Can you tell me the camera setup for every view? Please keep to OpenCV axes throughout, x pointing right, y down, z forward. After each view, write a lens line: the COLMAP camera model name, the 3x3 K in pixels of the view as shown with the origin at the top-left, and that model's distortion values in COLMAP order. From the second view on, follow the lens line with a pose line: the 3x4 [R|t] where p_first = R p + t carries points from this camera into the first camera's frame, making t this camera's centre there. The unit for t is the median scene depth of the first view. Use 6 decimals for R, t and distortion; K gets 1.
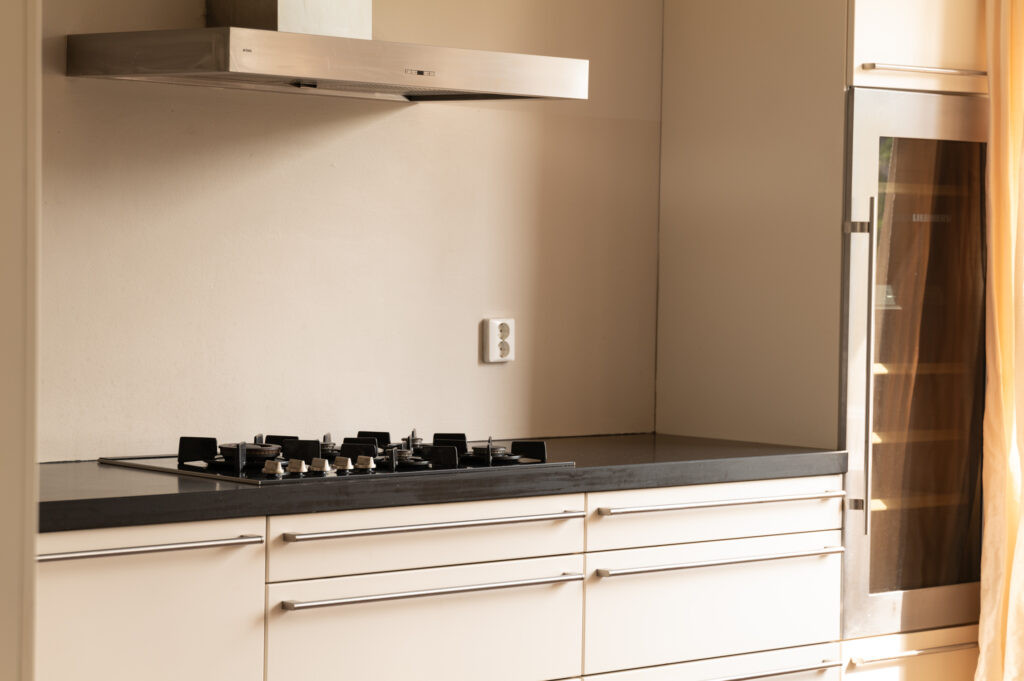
lens RADIAL K [[2496.3, 0, 509.3], [0, 2496.3, 335.1], [0, 0, 1]] dist [0.157549, 0.000000]
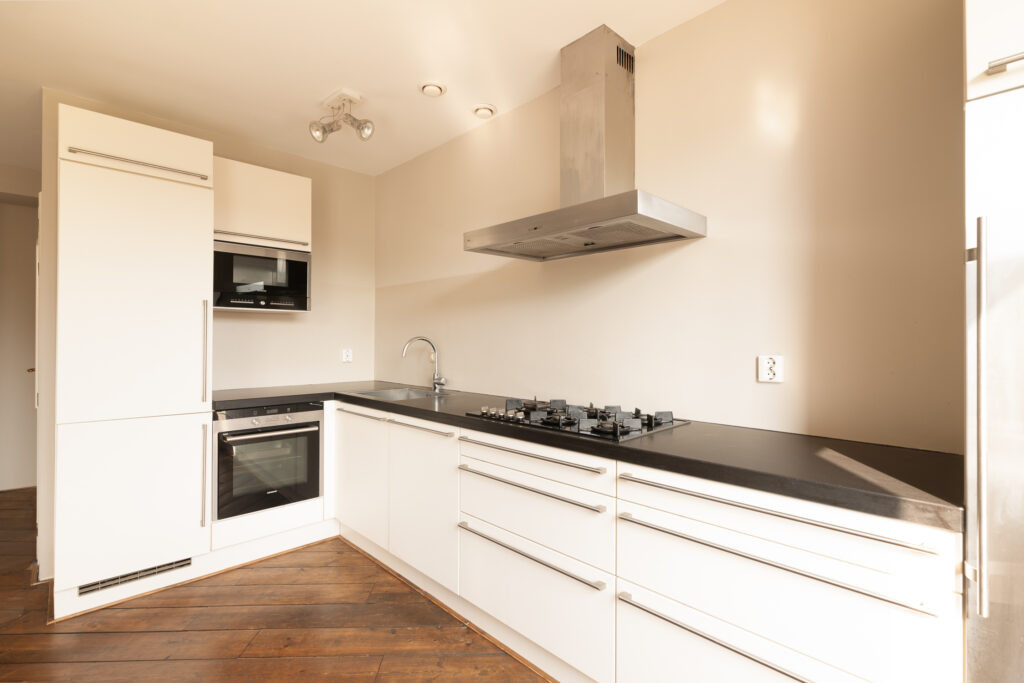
lens RADIAL K [[474.6, 0, 509.1], [0, 474.6, 334.7], [0, 0, 1]] dist [0.004790, -0.000917]
pose [[0.029259, -0.027219, -0.999201, 0.318512], [-0.036695, 0.998926, -0.028286, -0.005096], [0.998898, 0.037493, 0.028228, 0.884204]]
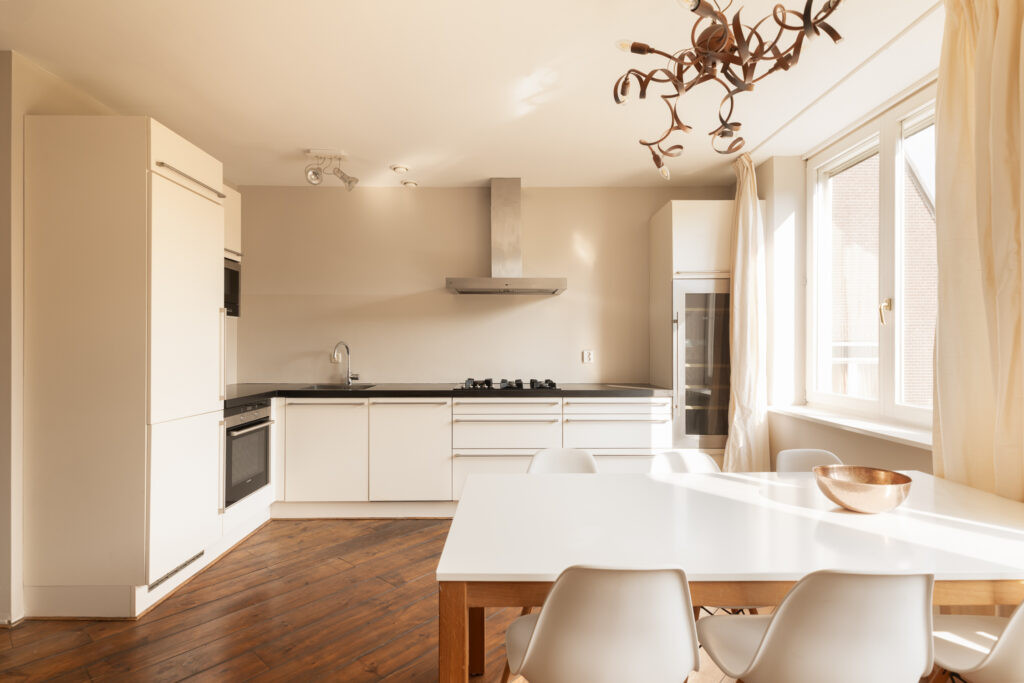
lens RADIAL K [[511.0, 0, 516.0], [0, 511.0, 342.1], [0, 0, 1]] dist [0.014841, -0.000557]
pose [[0.749627, -0.021463, -0.661512, 0.449641], [-0.011209, 0.998919, -0.045112, 0.016989], [0.661766, 0.041233, 0.748576, 0.386155]]
